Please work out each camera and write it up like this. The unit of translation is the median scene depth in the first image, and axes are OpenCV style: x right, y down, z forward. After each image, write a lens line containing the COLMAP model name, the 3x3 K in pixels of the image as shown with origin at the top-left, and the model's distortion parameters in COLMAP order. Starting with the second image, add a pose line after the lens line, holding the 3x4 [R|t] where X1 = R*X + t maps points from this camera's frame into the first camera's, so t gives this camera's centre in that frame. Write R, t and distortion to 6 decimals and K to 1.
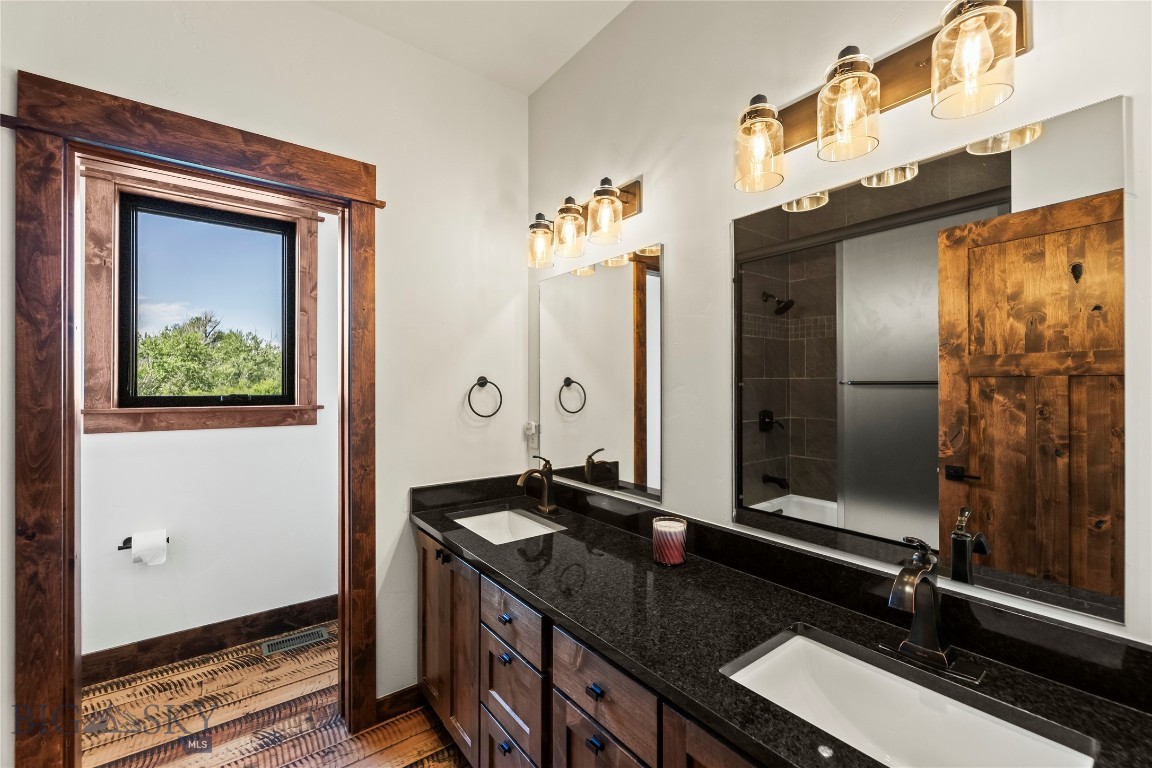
lens RADIAL K [[490.1, 0, 566.6], [0, 490.1, 383.5], [0, 0, 1]] dist [-0.002132, 0.000417]
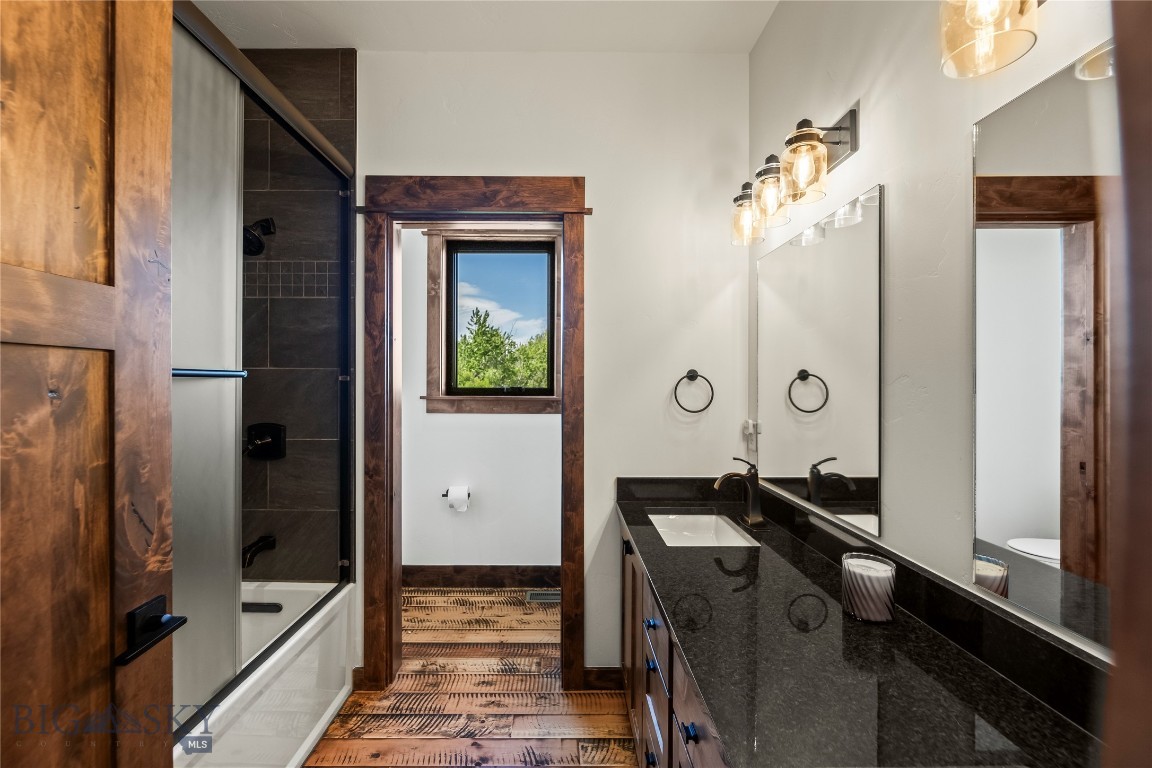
lens RADIAL K [[490.1, 0, 567.8], [0, 490.1, 382.1], [0, 0, 1]] dist [-0.002132, 0.000417]
pose [[0.790445, 0.001358, -0.612532, 0.247804], [0.000067, 0.999997, 0.002303, 0.008803], [0.612533, -0.001861, 0.790442, 0.117085]]
